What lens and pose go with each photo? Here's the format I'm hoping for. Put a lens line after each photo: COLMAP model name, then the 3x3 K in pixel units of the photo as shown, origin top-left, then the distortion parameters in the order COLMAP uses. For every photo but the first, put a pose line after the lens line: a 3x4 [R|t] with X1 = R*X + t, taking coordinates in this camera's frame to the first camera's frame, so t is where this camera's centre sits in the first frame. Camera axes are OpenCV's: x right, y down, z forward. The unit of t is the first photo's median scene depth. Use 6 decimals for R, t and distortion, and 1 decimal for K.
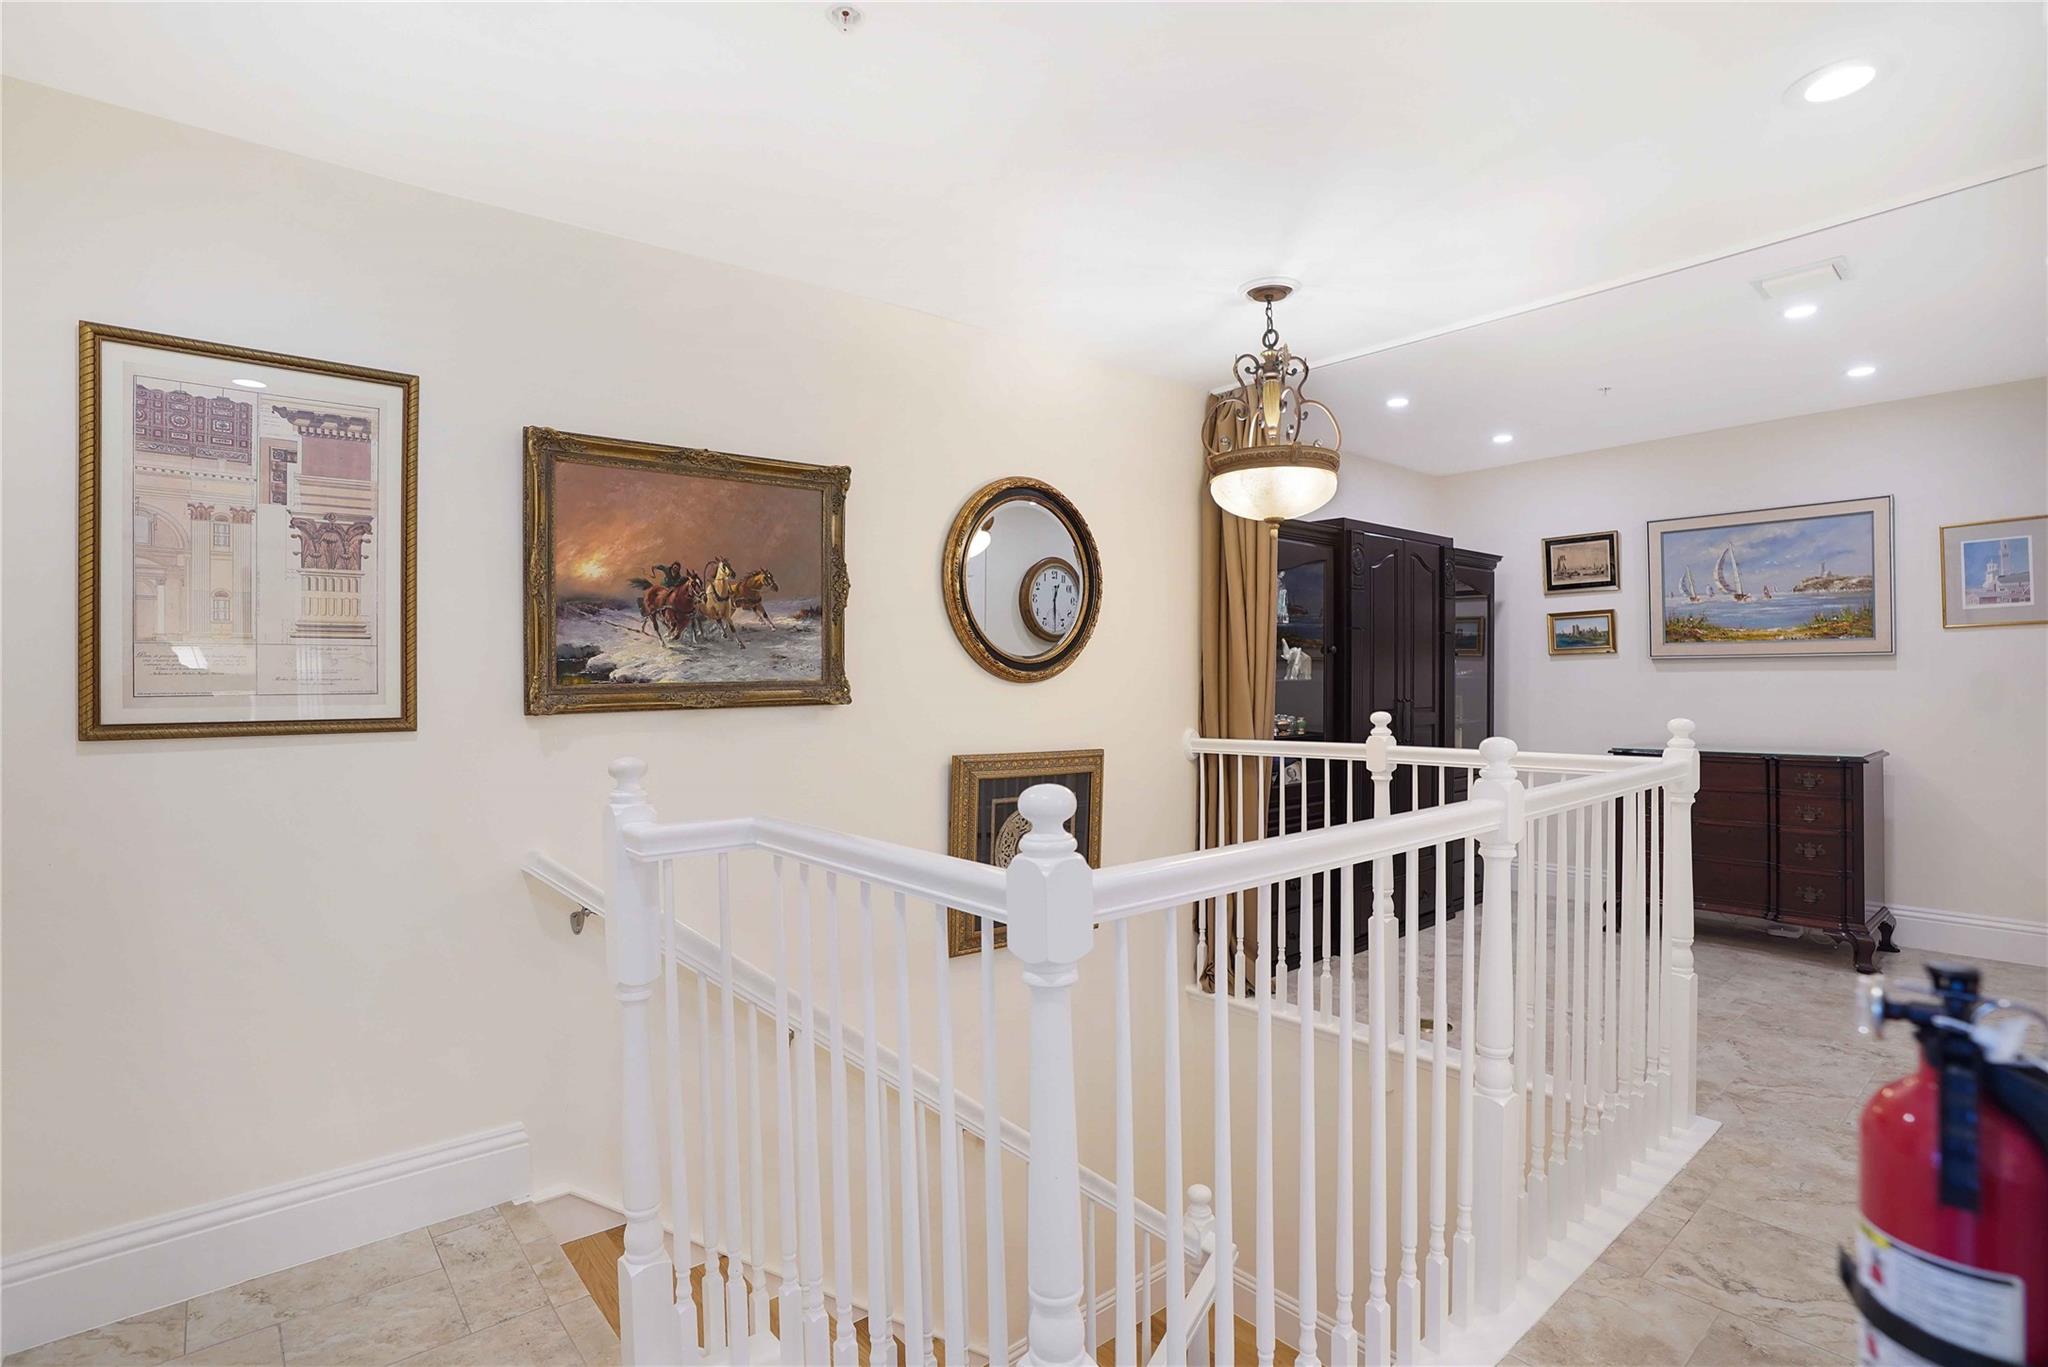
lens RADIAL K [[979.2, 0, 1028.5], [0, 979.2, 673.5], [0, 0, 1]] dist [-0.070649, 0.028655]
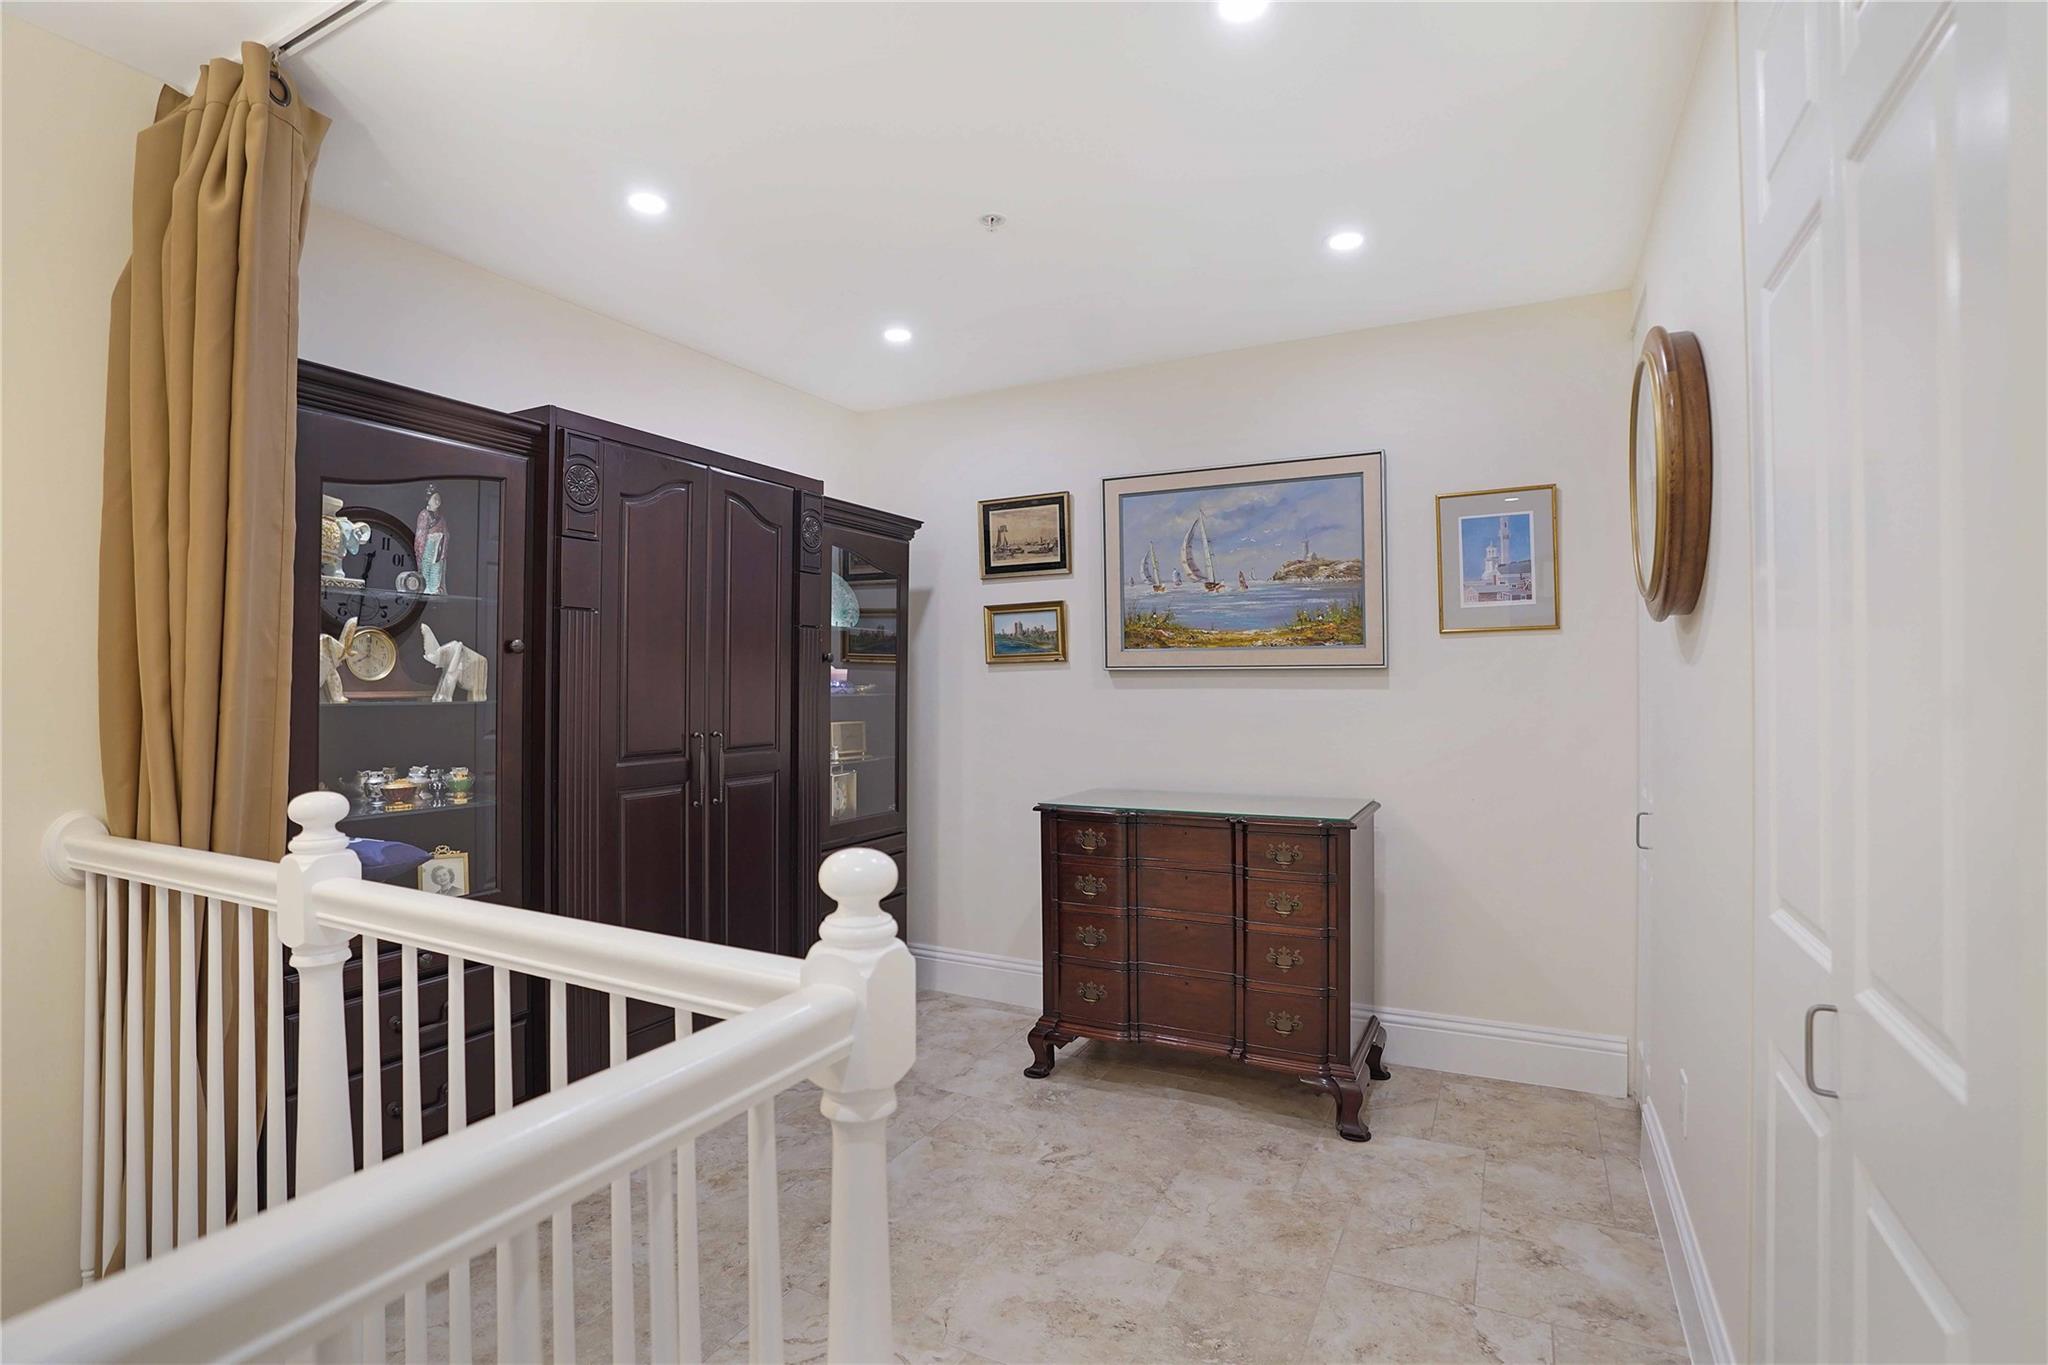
lens RADIAL K [[942.6, 0, 1019.5], [0, 942.6, 665.0], [0, 0, 1]] dist [-0.057644, 0.000151]
pose [[0.929211, 0.015046, 0.369242, 0.360104], [-0.008604, 0.999781, -0.019086, -0.006056], [-0.369448, 0.014558, 0.929137, 0.400657]]
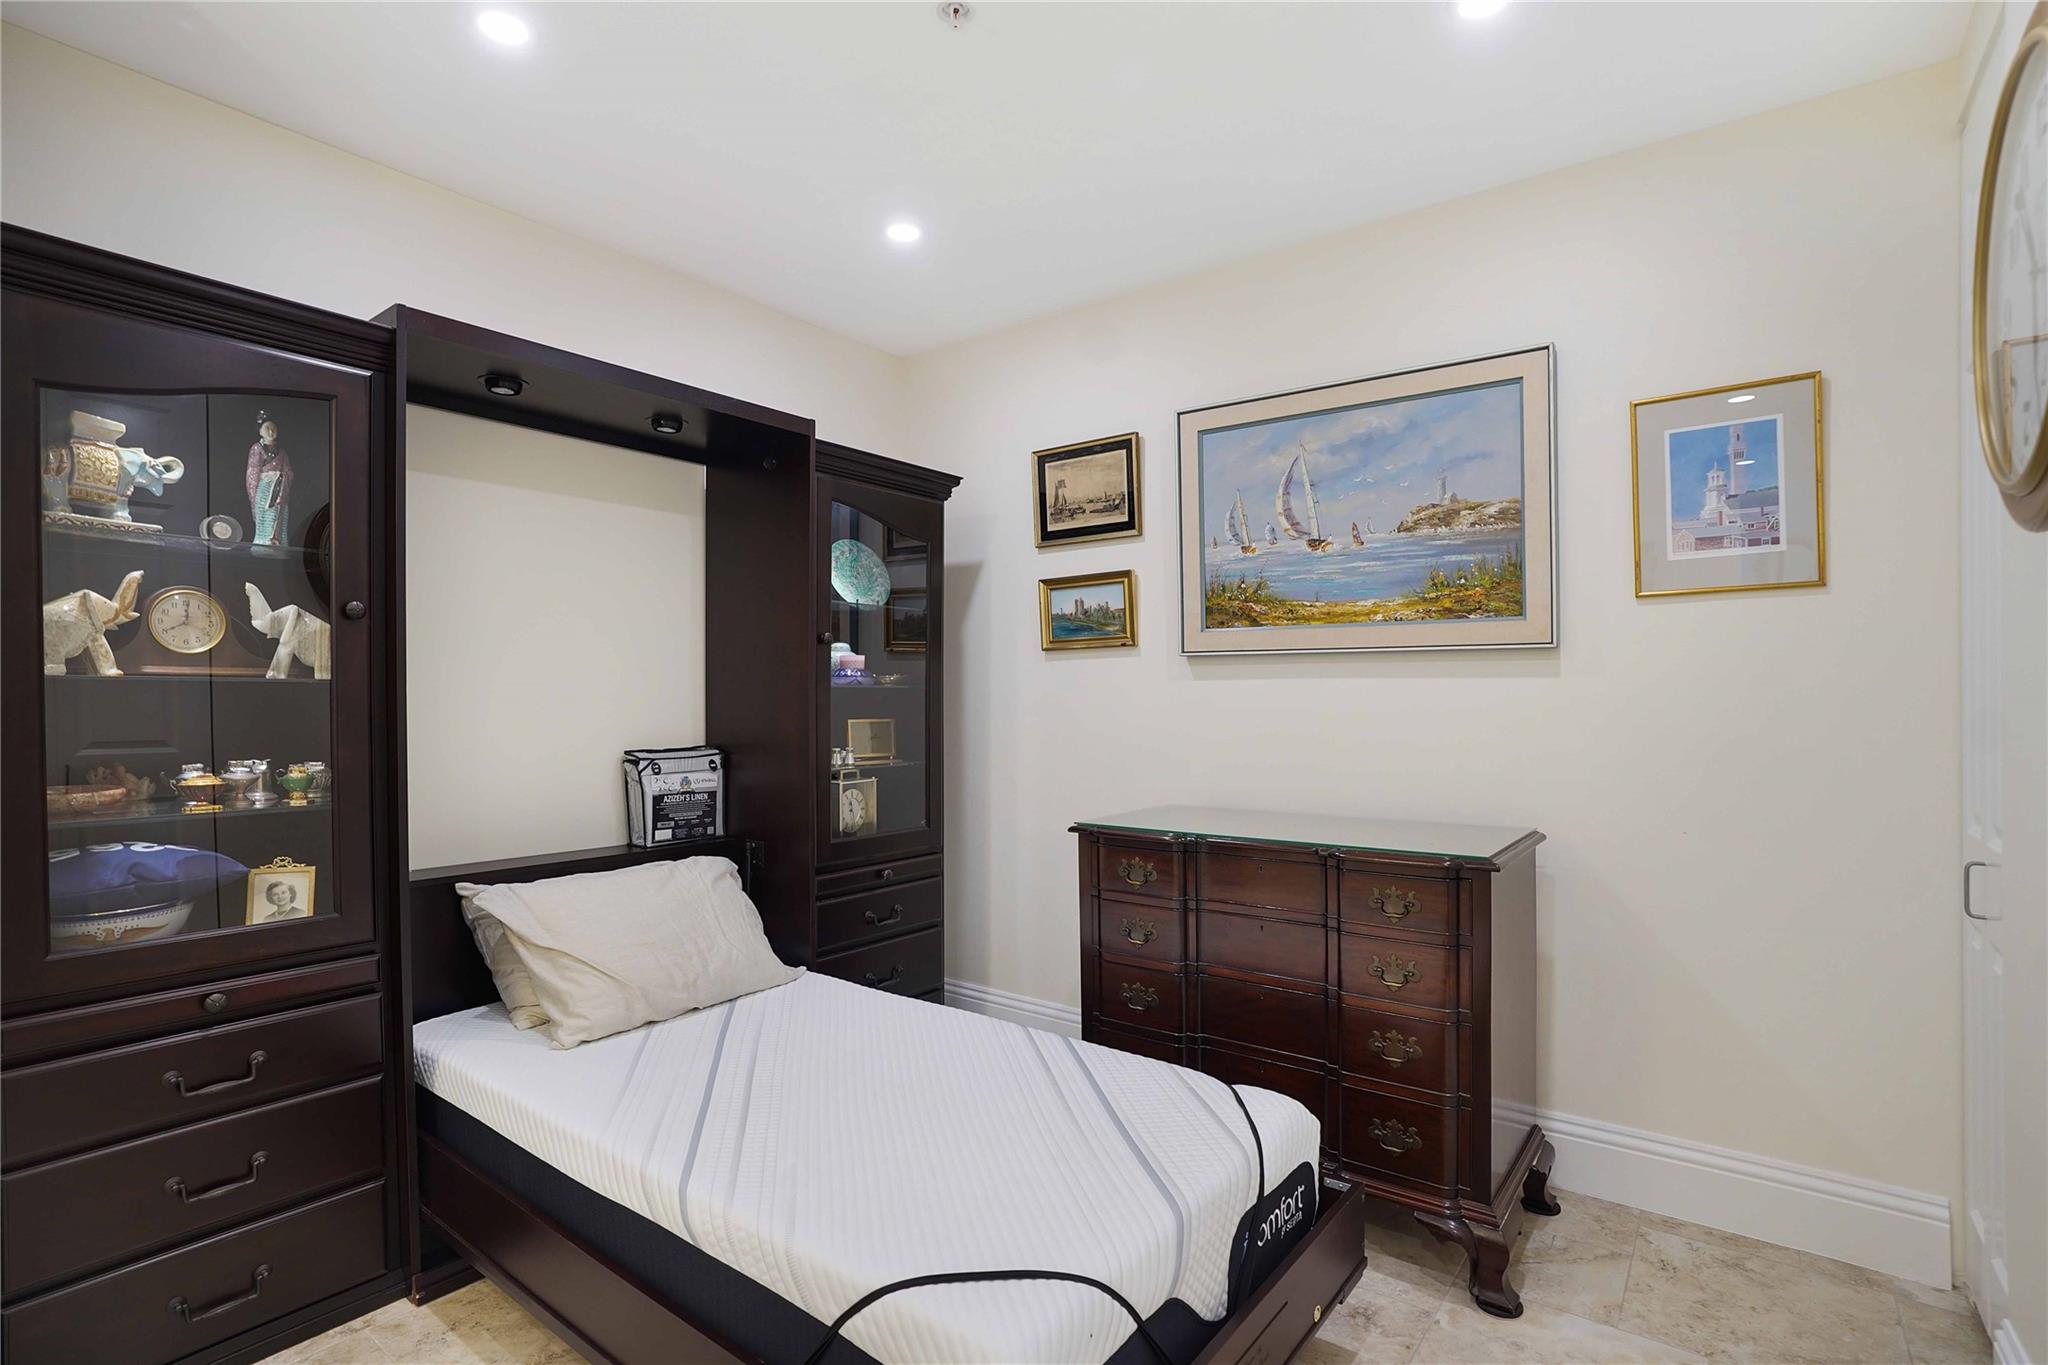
lens RADIAL K [[970.0, 0, 1024.0], [0, 970.0, 682.5], [0, 0, 1]] dist [-0.064878, 0.029515]
pose [[0.978100, 0.014117, 0.207658, 0.481266], [-0.012125, 0.999867, -0.010862, 0.008073], [-0.207783, 0.008107, 0.978141, 0.501532]]
